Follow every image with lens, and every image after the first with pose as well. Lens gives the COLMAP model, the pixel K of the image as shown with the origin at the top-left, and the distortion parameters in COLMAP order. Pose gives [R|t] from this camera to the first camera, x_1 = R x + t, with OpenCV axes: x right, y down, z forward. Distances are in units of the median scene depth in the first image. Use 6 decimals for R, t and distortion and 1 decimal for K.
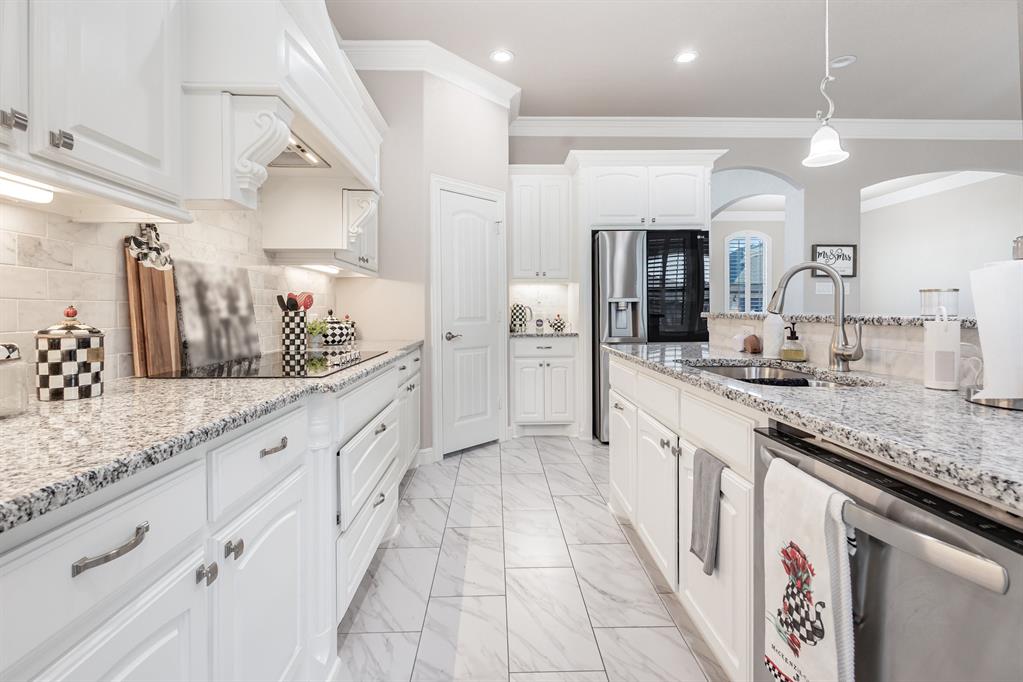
lens RADIAL K [[471.7, 0, 505.4], [0, 471.7, 311.6], [0, 0, 1]] dist [-0.000387, -0.000028]
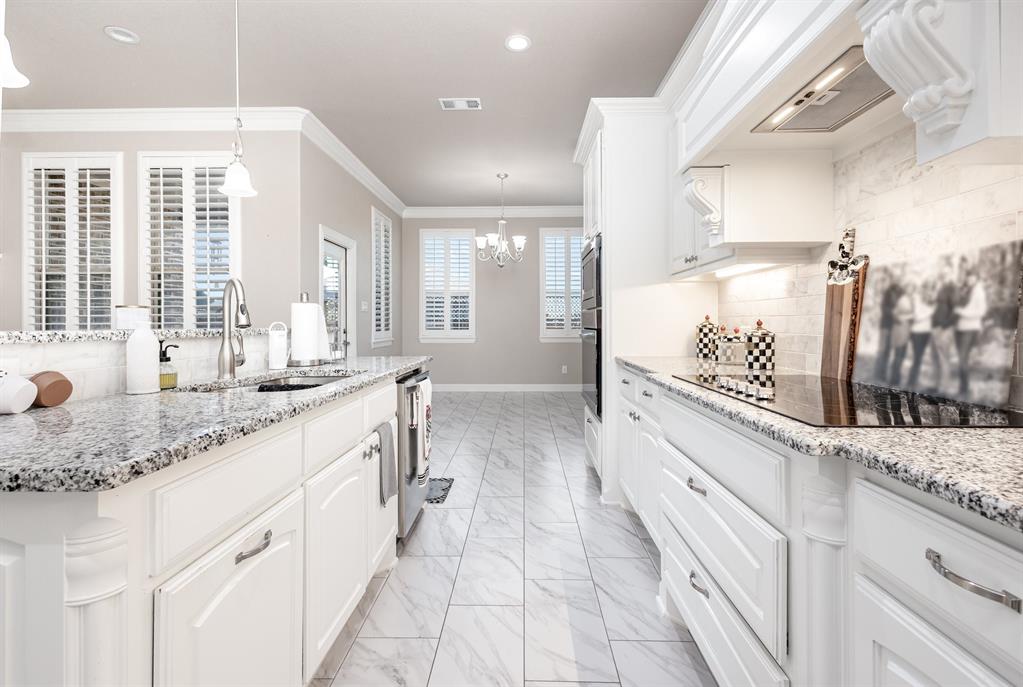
lens RADIAL K [[487.2, 0, 510.9], [0, 487.2, 323.5], [0, 0, 1]] dist [0.009747, -0.000421]
pose [[-0.998795, 0.005401, 0.048772, -0.019535], [0.005585, 0.999978, 0.003637, -0.005611], [-0.048752, 0.003905, -0.998803, 1.778586]]
